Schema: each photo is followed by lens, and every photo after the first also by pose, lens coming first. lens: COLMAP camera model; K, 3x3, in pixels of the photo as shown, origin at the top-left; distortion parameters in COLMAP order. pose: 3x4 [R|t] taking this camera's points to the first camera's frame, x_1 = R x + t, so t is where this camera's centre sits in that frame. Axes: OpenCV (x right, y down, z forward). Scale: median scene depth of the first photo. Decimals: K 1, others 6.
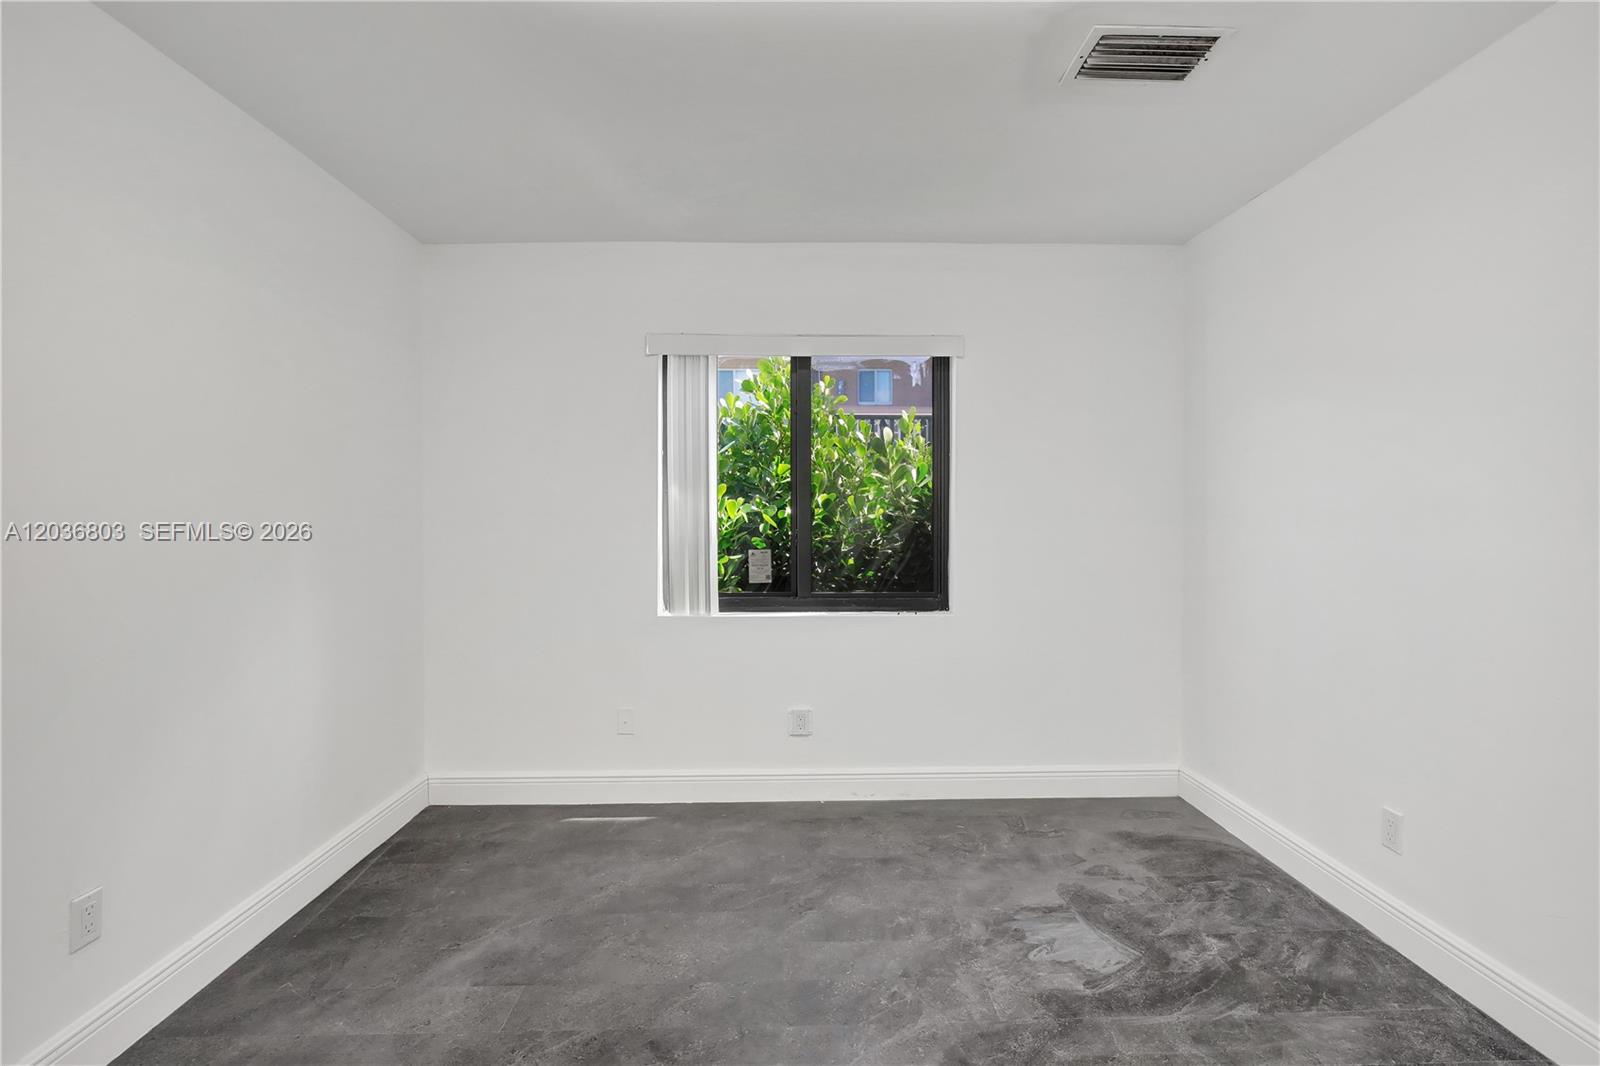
lens RADIAL K [[755.2, 0, 810.2], [0, 755.2, 516.1], [0, 0, 1]] dist [-0.019183, 0.009541]
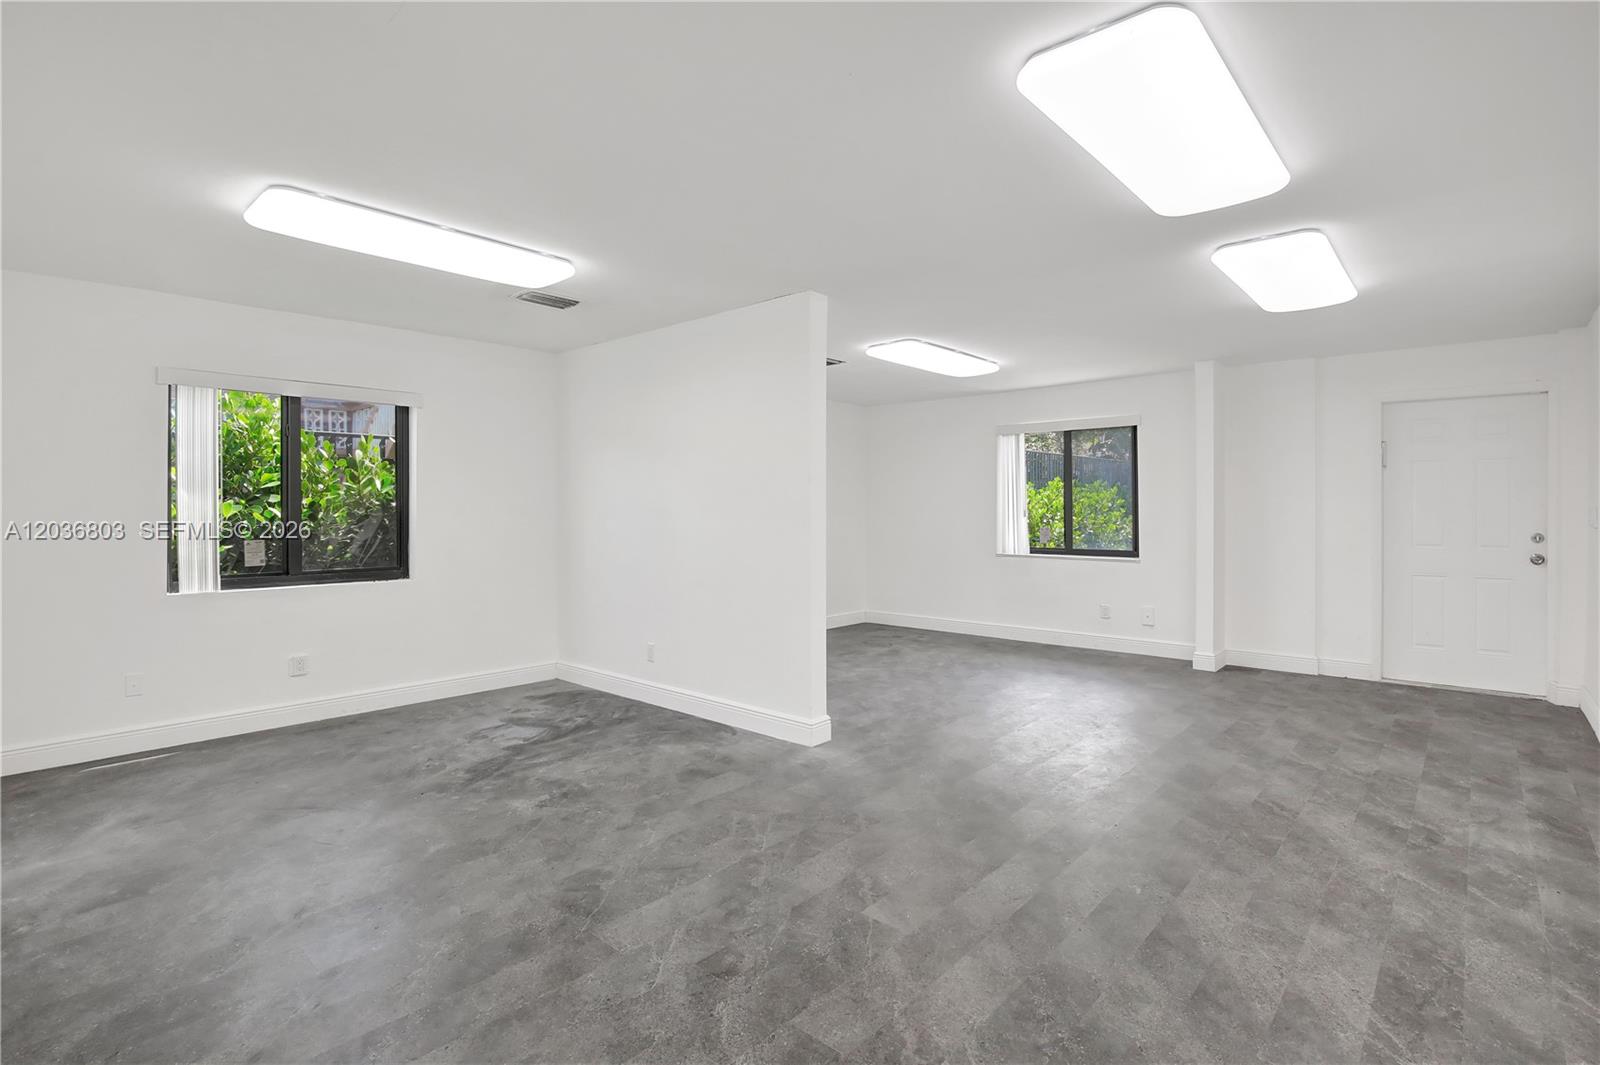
lens RADIAL K [[772.7, 0, 800.1], [0, 772.7, 514.0], [0, 0, 1]] dist [-0.038359, 0.010972]
pose [[0.700650, -0.004331, 0.713492, -0.476421], [0.006482, 0.999979, -0.000296, 0.008246], [-0.713476, 0.004832, 0.700663, -0.807228]]
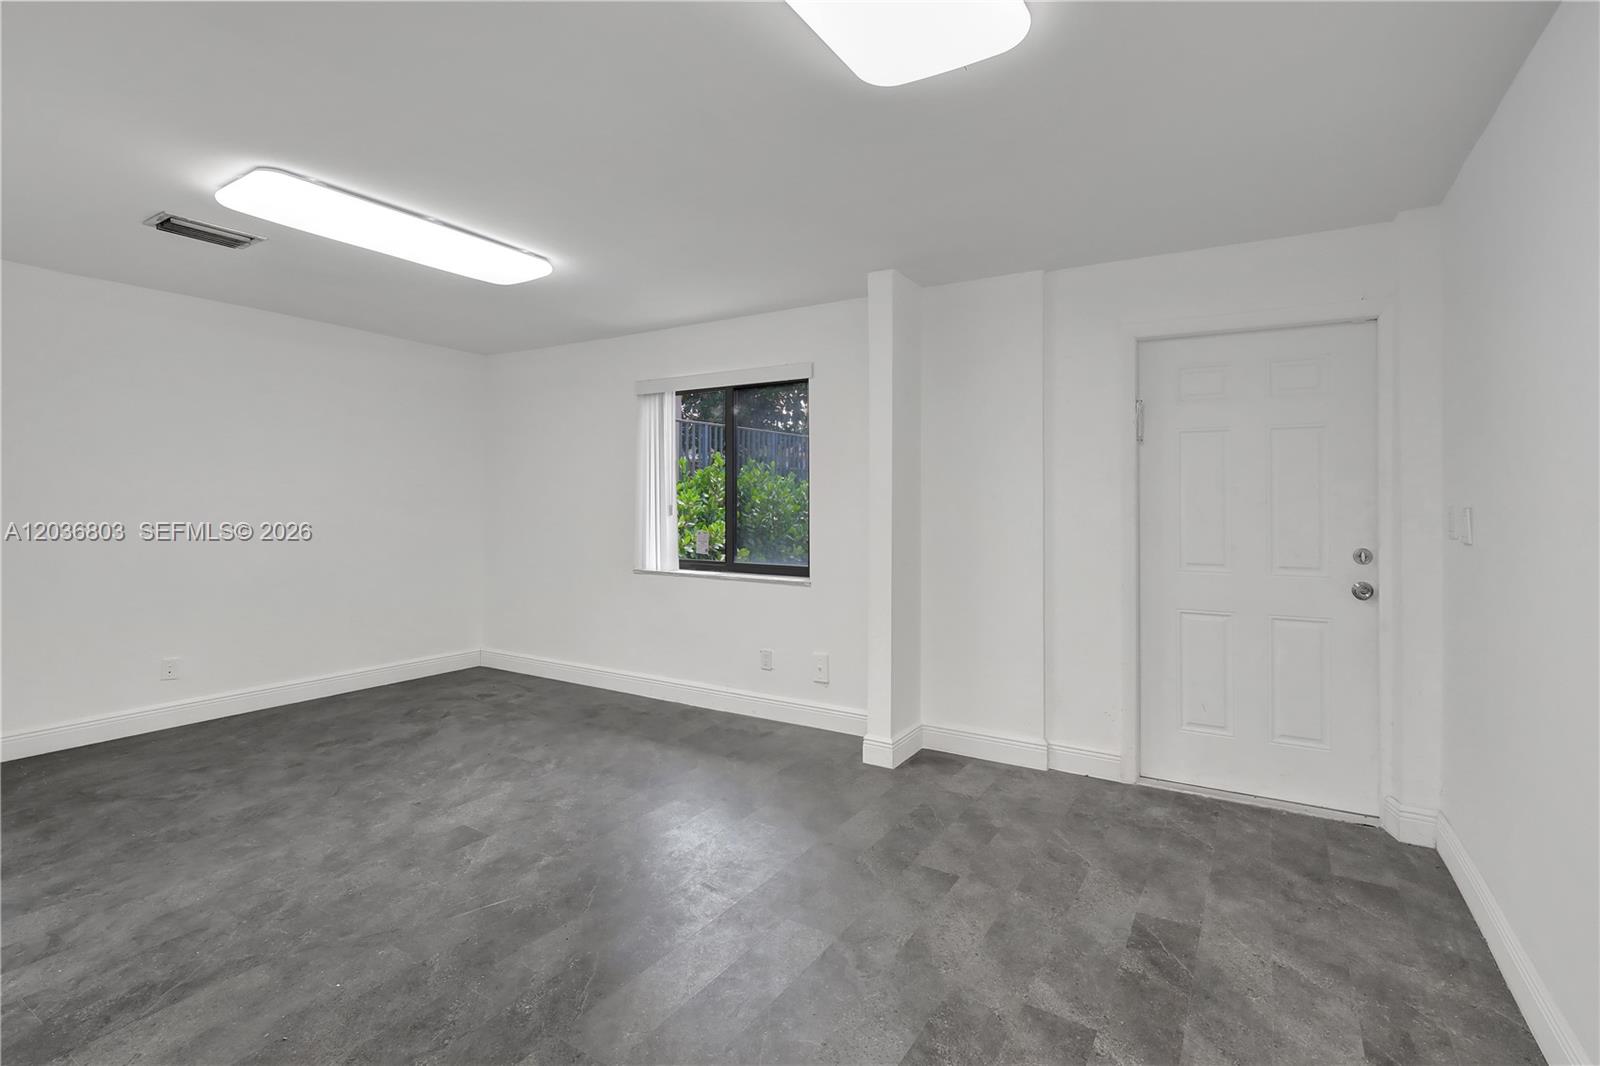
lens RADIAL K [[758.0, 0, 802.6], [0, 758.0, 491.1], [0, 0, 1]] dist [-0.000769, 0.000024]
pose [[0.559373, 0.016618, 0.828750, 0.744383], [0.001764, 0.999773, -0.021239, 0.003276], [-0.828914, 0.013342, 0.559217, -0.742568]]
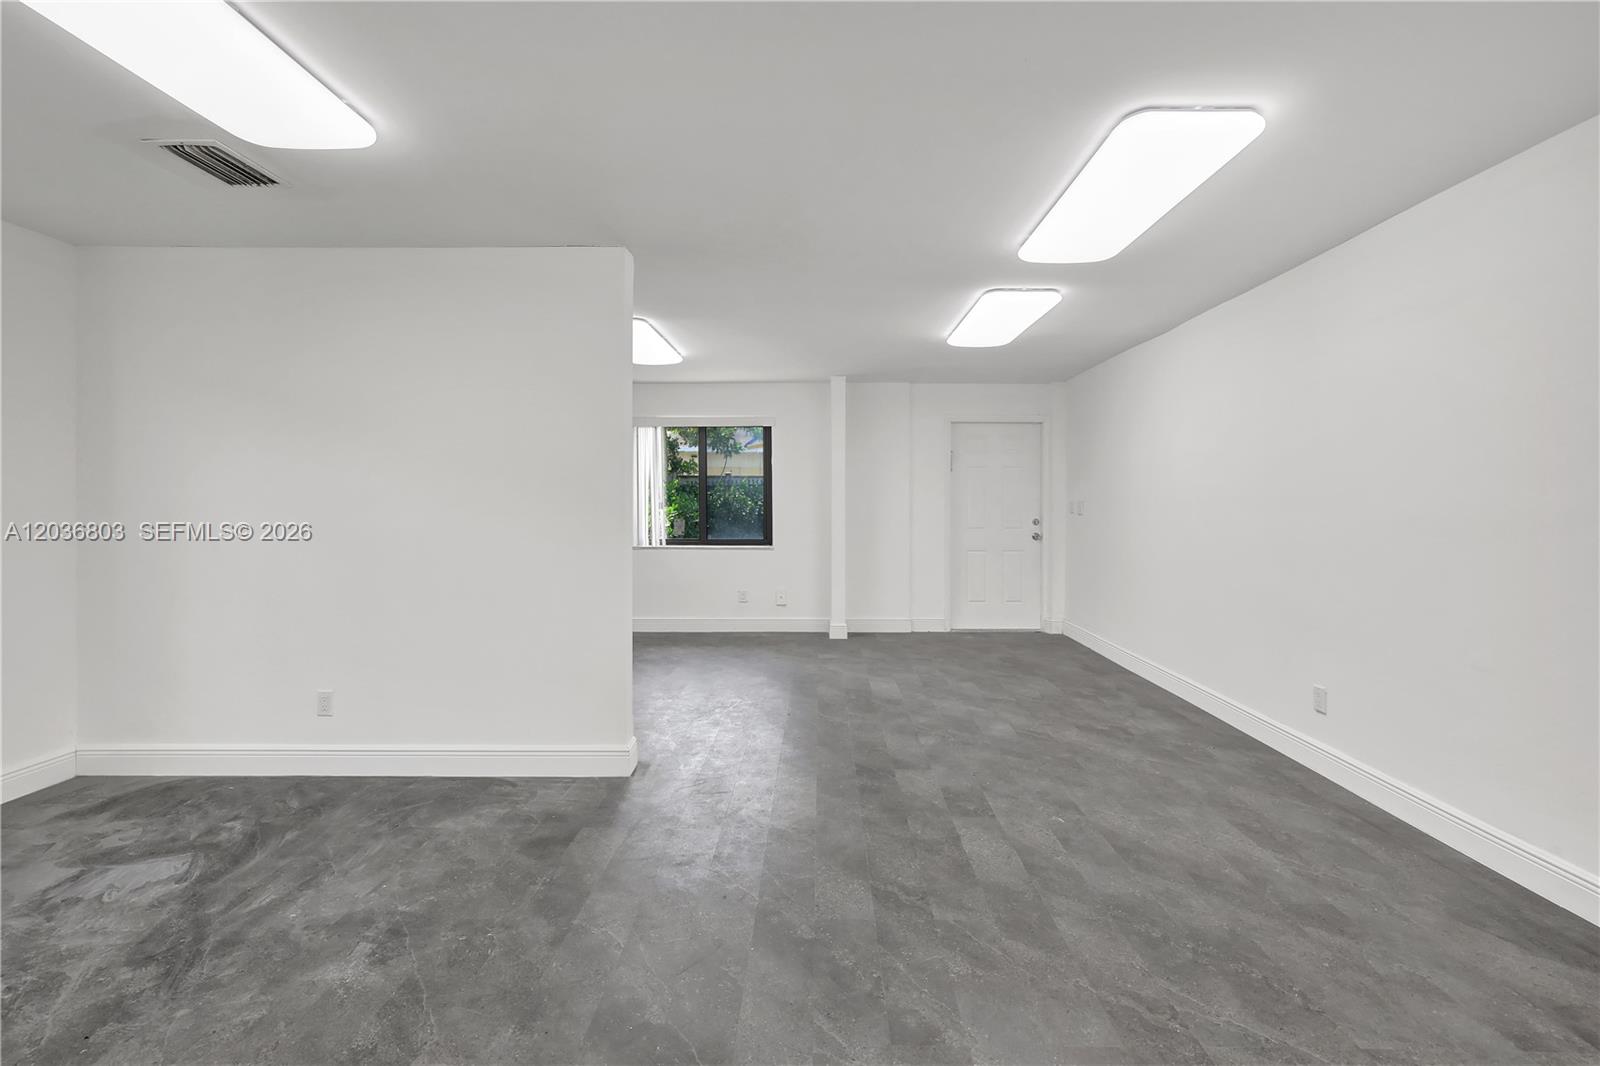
lens RADIAL K [[755.2, 0, 810.2], [0, 755.2, 516.1], [0, 0, 1]] dist [-0.019183, 0.009541]
pose [[0.046765, -0.019271, 0.998720, -0.648857], [0.006566, 0.999798, 0.018984, 0.000180], [-0.998884, 0.005670, 0.046882, -0.087133]]
